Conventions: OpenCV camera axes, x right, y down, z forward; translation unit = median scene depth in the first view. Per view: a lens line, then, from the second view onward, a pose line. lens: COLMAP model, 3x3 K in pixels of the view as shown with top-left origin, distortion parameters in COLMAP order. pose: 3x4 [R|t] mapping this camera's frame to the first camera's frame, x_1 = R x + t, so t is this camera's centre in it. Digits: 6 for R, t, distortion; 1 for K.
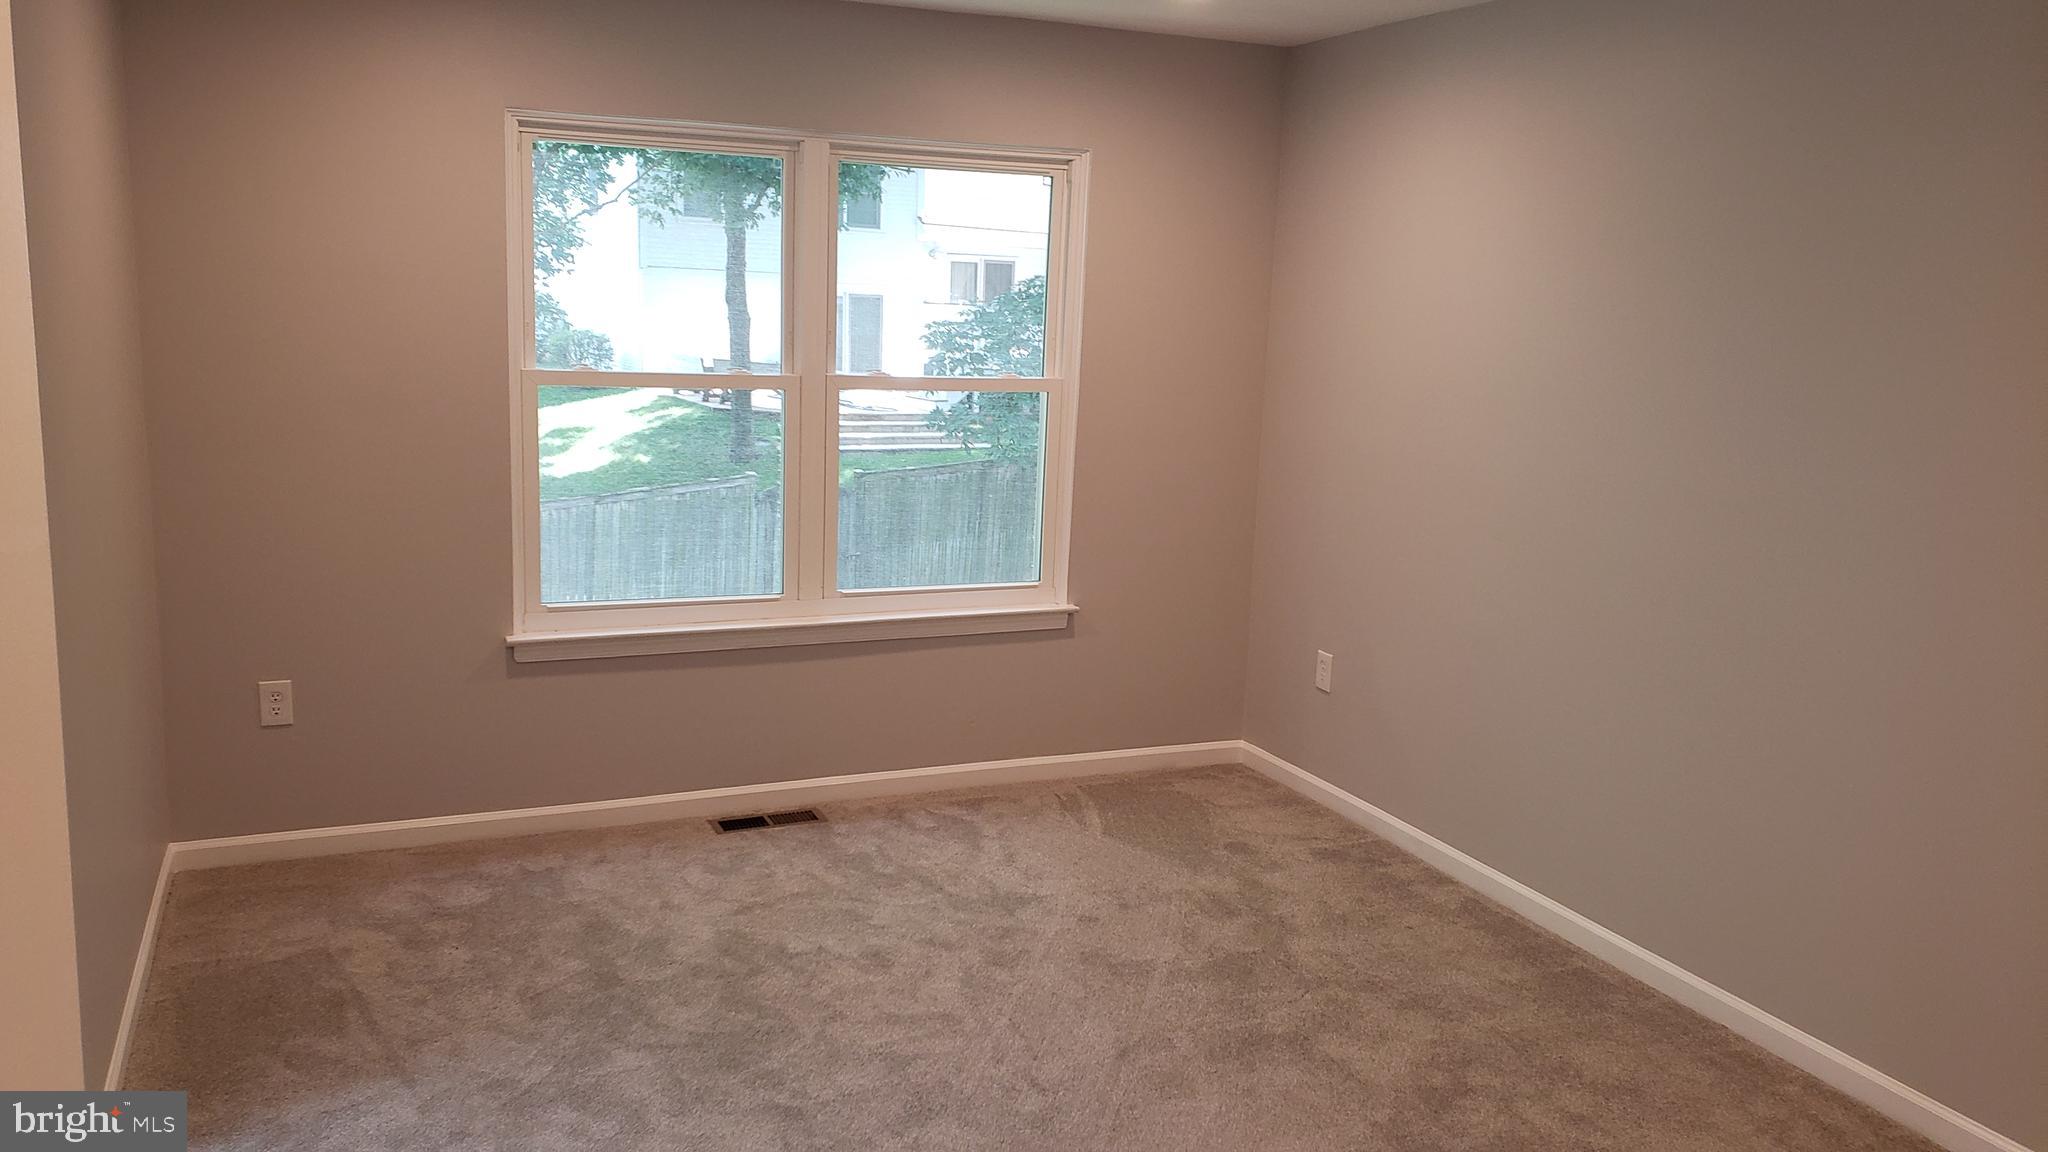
lens RADIAL K [[1575.6, 0, 978.1], [0, 1575.6, 585.3], [0, 0, 1]] dist [0.132466, -0.308612]
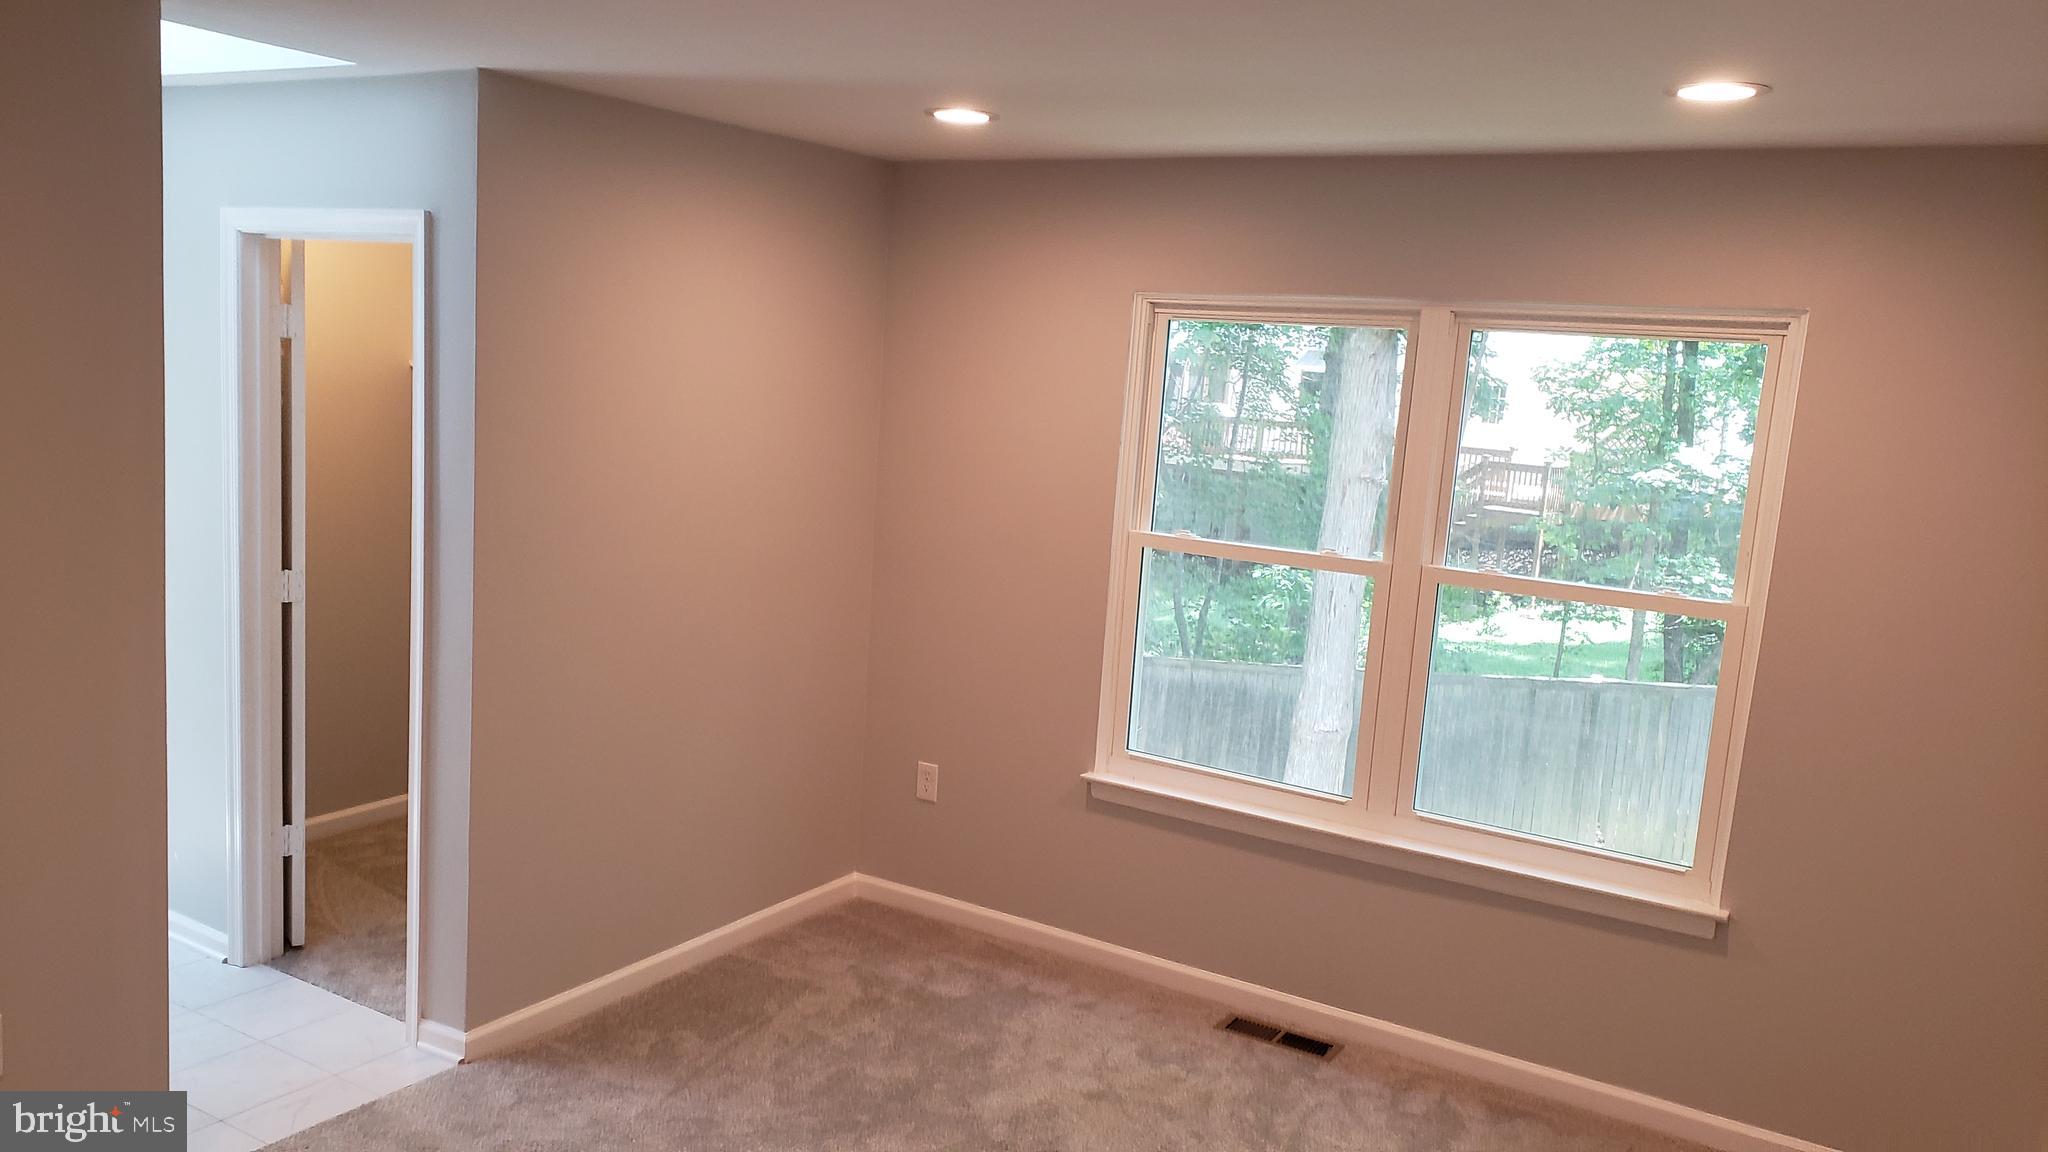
lens RADIAL K [[1575.6, 0, 978.1], [0, 1575.6, 585.3], [0, 0, 1]] dist [0.132466, -0.308612]
pose [[0.565159, 0.122593, -0.815822, 0.516065], [-0.189515, 0.981744, 0.016240, -0.094730], [0.802919, 0.145432, 0.578074, 0.302885]]
